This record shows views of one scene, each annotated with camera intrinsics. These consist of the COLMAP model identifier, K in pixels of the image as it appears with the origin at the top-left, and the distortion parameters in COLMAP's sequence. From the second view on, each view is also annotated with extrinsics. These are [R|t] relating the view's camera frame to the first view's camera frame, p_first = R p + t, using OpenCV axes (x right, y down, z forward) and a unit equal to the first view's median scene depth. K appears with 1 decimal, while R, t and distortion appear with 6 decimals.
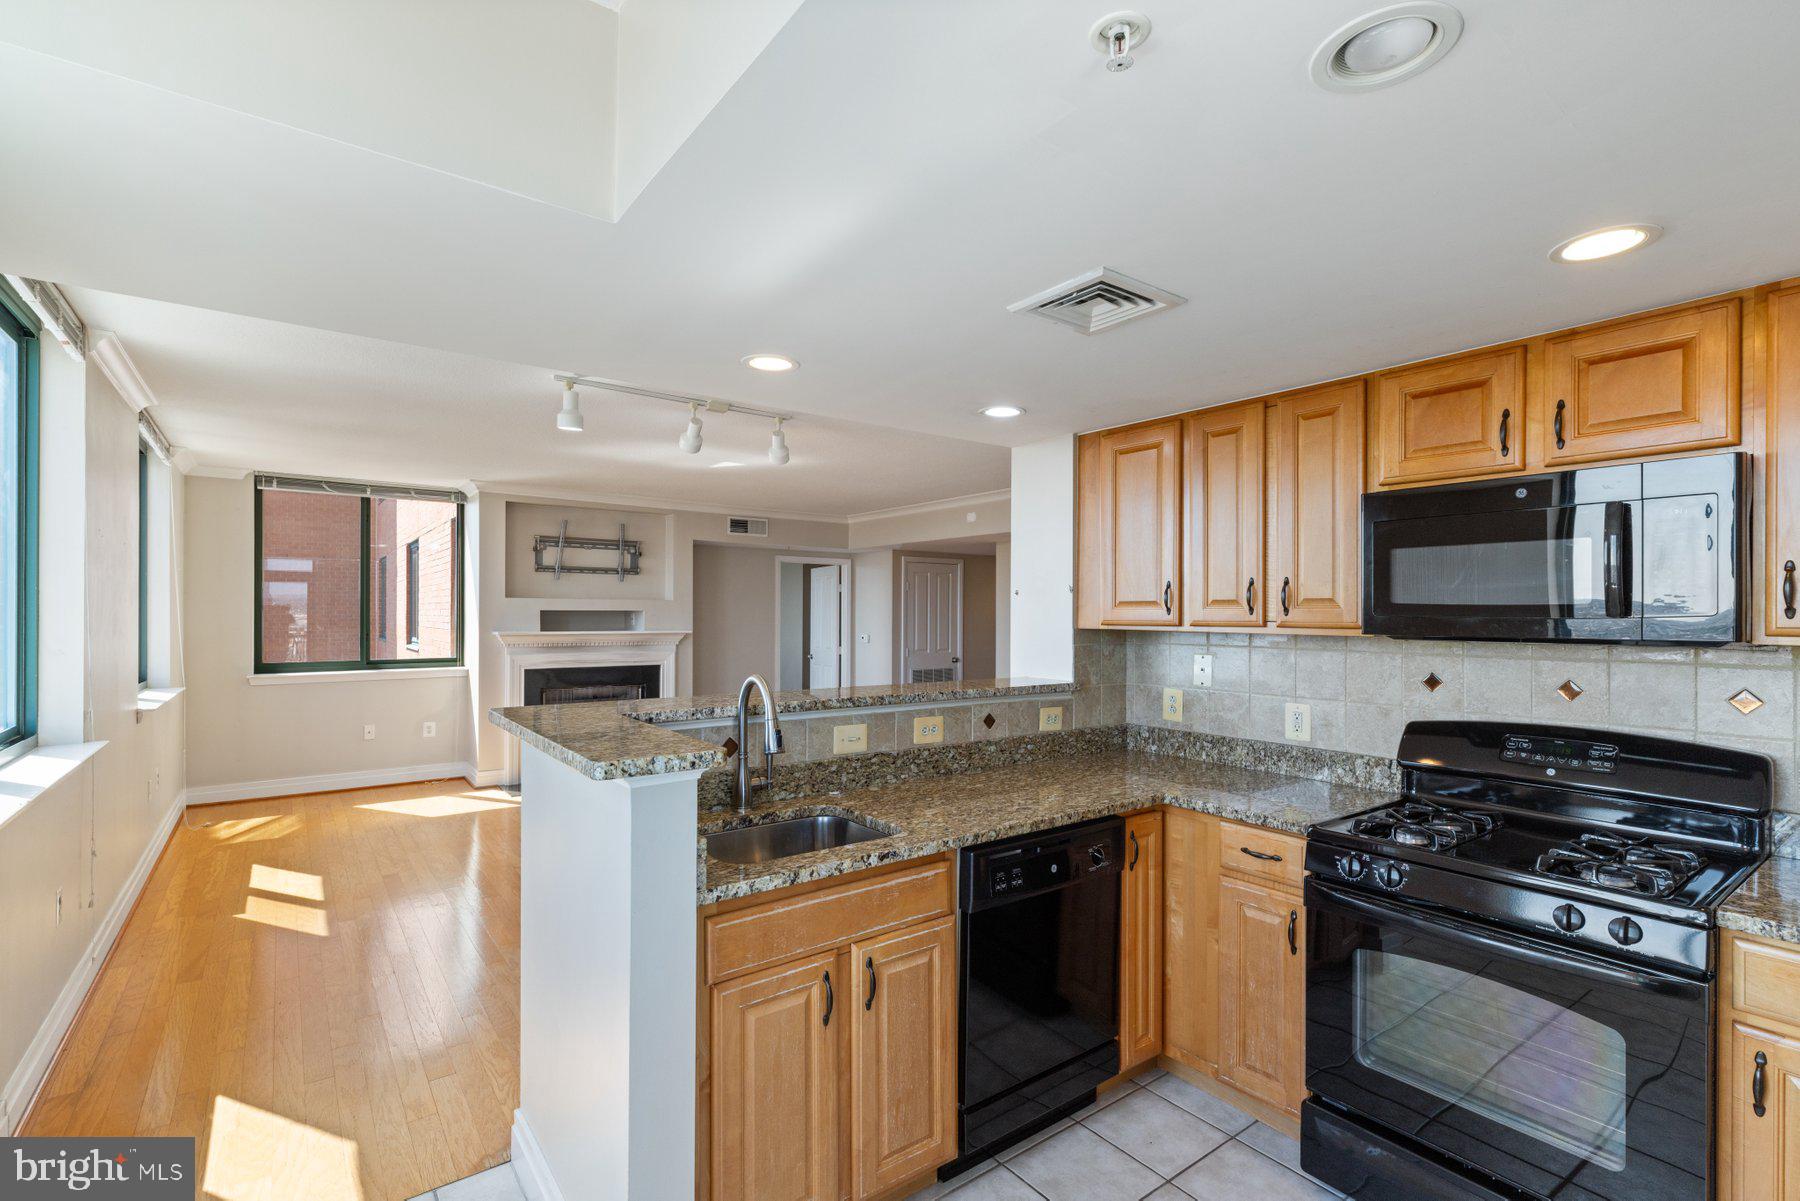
lens RADIAL K [[816.9, 0, 896.7], [0, 816.9, 610.5], [0, 0, 1]] dist [-0.000759, -0.000110]
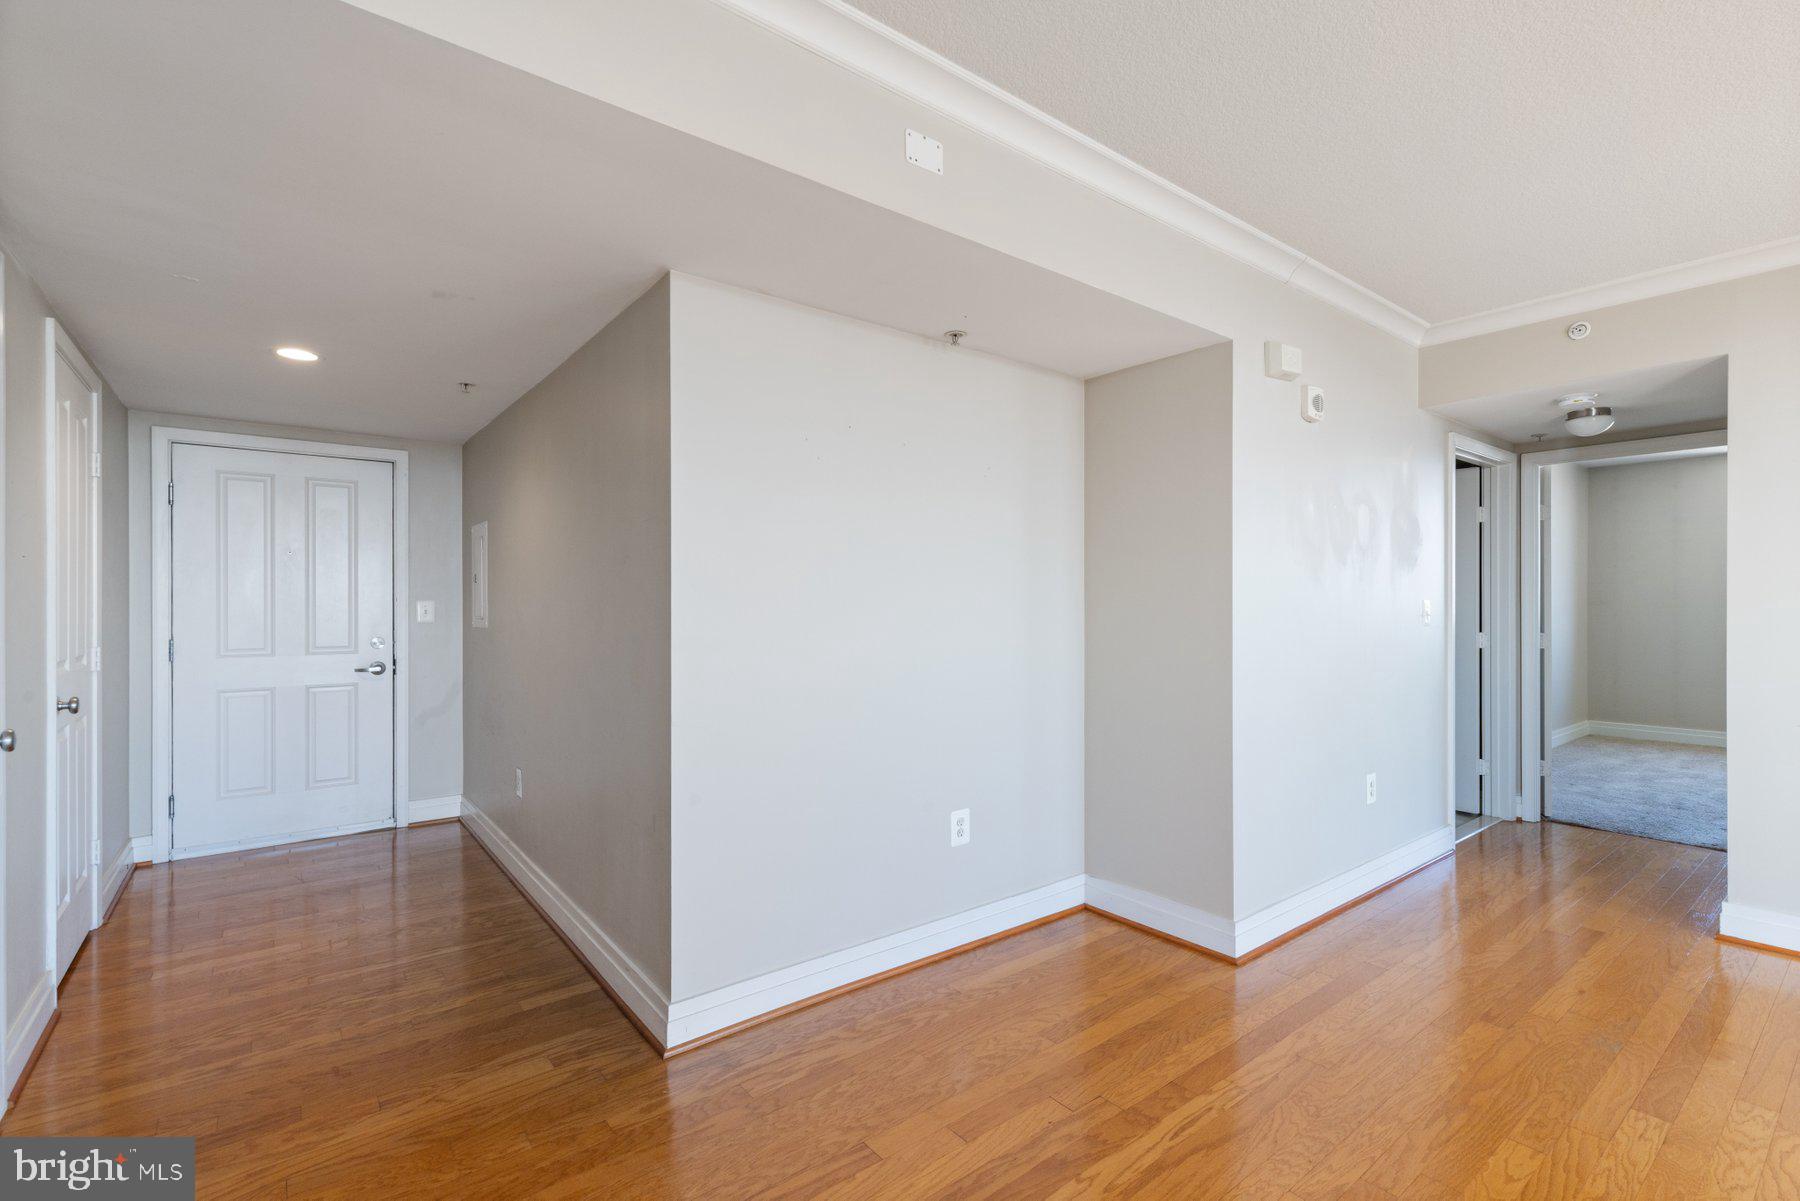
lens RADIAL K [[806.2, 0, 910.3], [0, 806.2, 605.9], [0, 0, 1]] dist [0.001177, 0.000354]
pose [[-0.025214, -0.005147, 0.999669, -0.175141], [-0.002557, 0.999984, 0.005084, 0.034229], [-0.999679, -0.002428, -0.025227, 1.011533]]
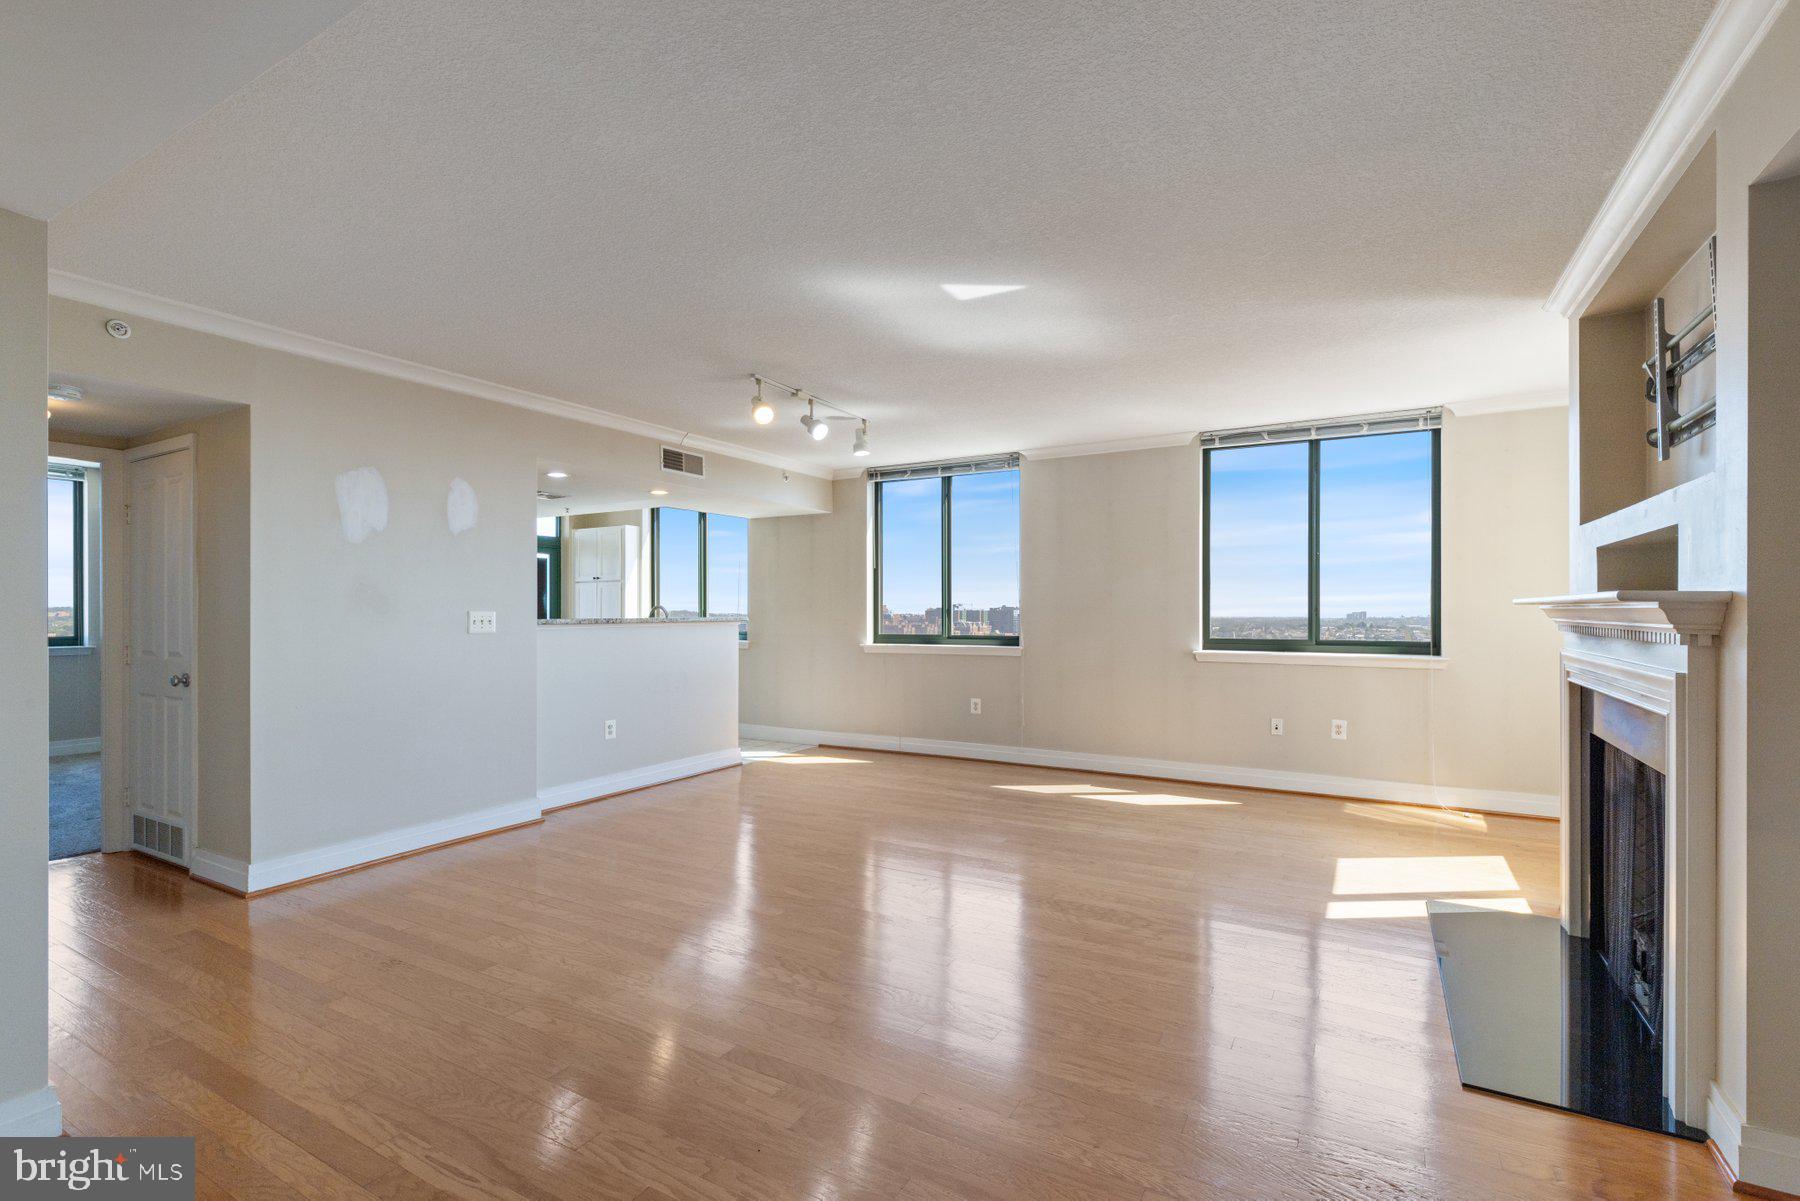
lens RADIAL K [[816.9, 0, 896.7], [0, 816.9, 610.5], [0, 0, 1]] dist [-0.000759, -0.000110]
pose [[-0.922163, -0.004379, -0.386777, 0.054764], [-0.002249, 0.999980, -0.005958, 0.033996], [0.386796, -0.004625, -0.922154, 1.196222]]
